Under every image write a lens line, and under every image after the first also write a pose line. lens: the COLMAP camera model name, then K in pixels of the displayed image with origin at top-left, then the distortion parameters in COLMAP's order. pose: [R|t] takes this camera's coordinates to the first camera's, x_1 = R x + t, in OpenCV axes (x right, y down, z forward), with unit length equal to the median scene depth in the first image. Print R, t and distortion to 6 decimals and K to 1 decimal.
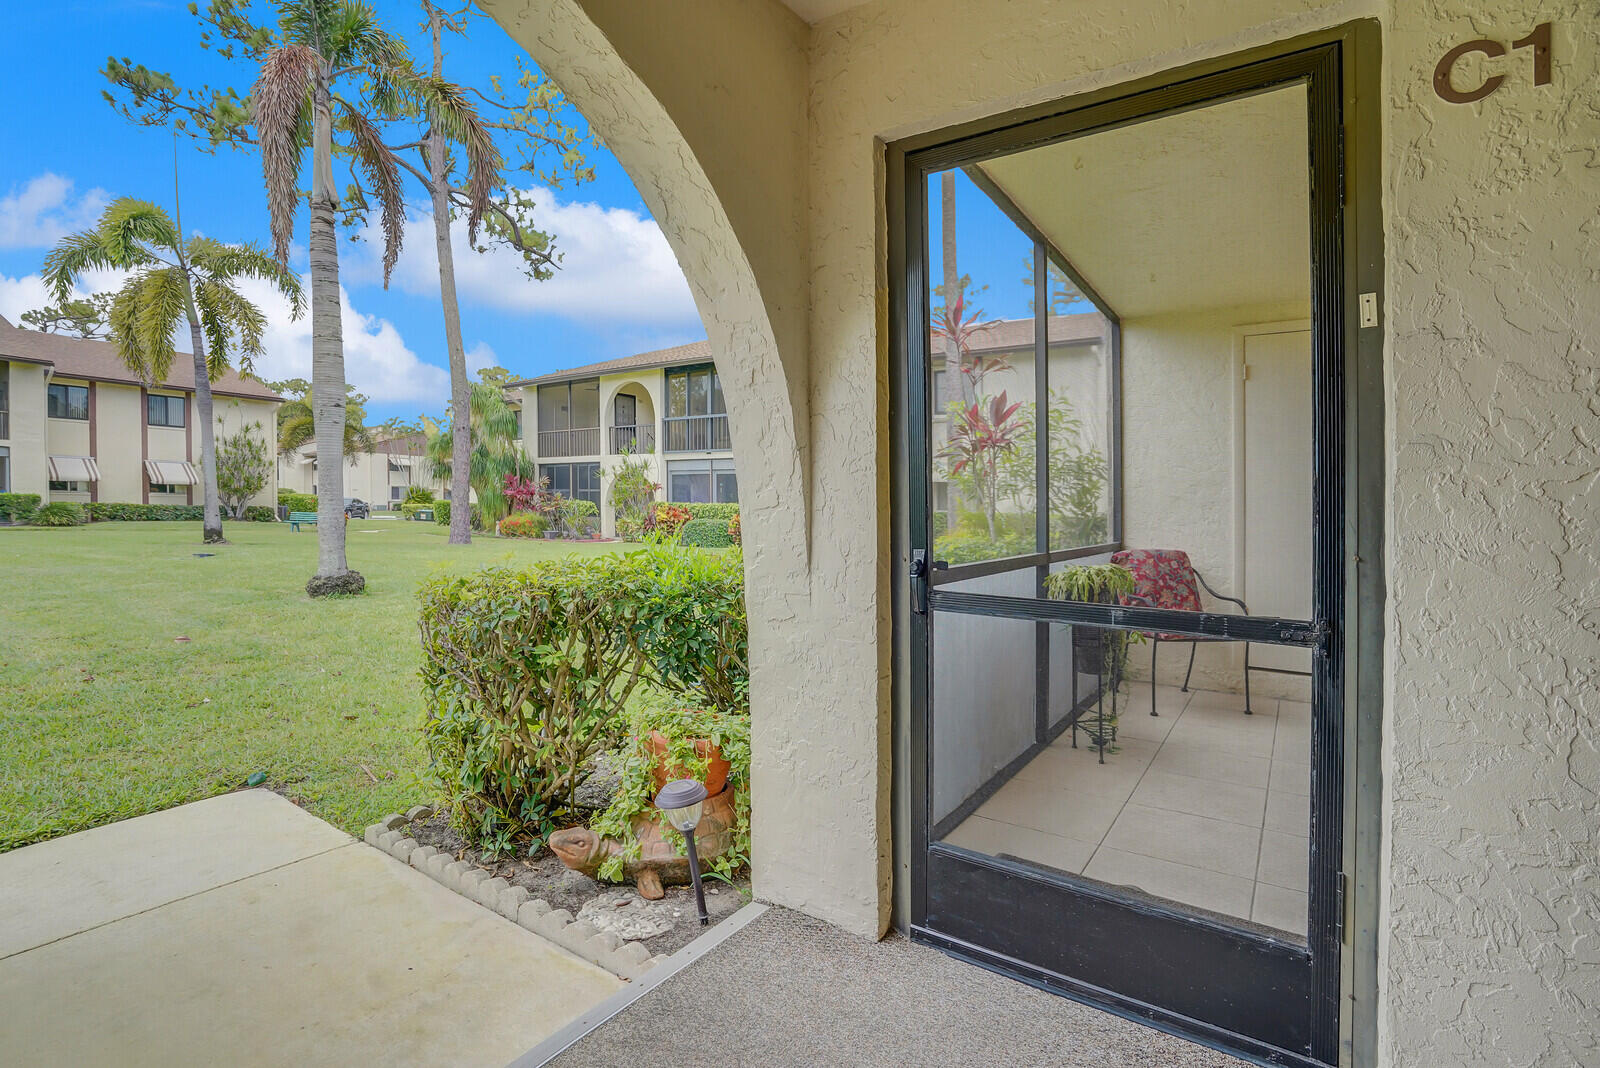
lens RADIAL K [[762.8, 0, 787.0], [0, 762.8, 518.1], [0, 0, 1]] dist [-0.014230, 0.005368]
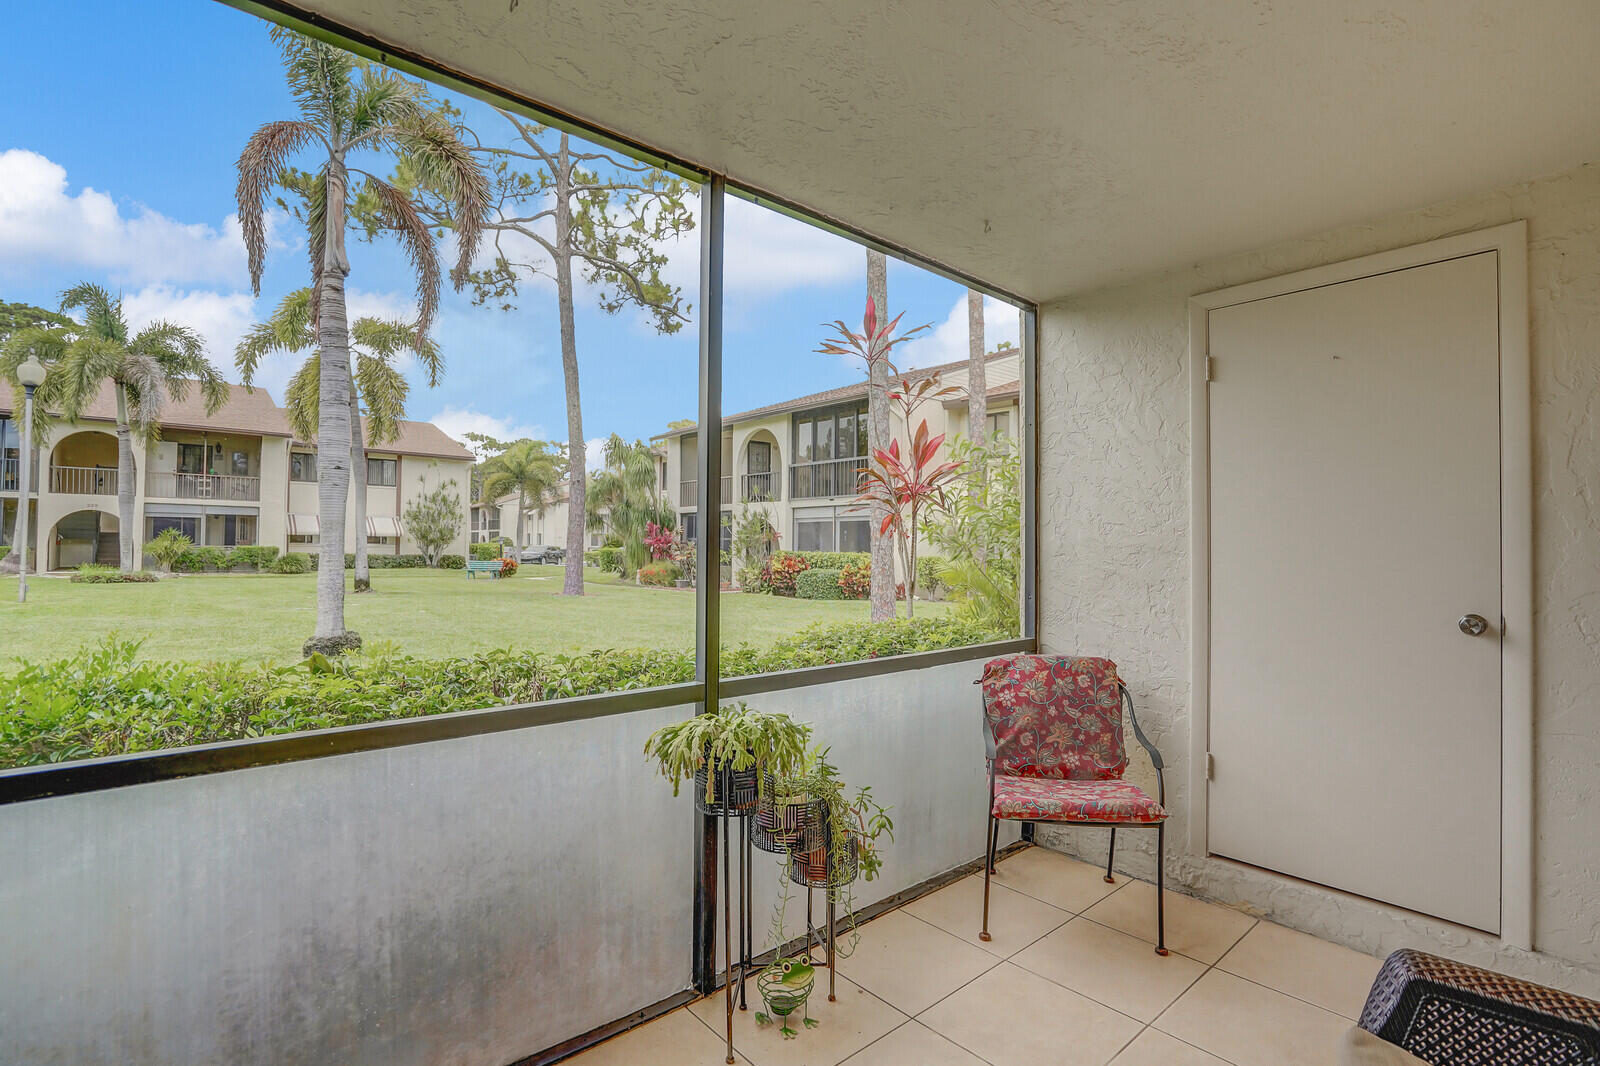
lens RADIAL K [[762.8, 0, 793.5], [0, 762.8, 536.8], [0, 0, 1]] dist [-0.014230, 0.005368]
pose [[0.966698, -0.009690, -0.255735, 0.090225], [0.001722, 0.999507, -0.031364, -0.008307], [0.255913, 0.029879, 0.966238, 0.065440]]
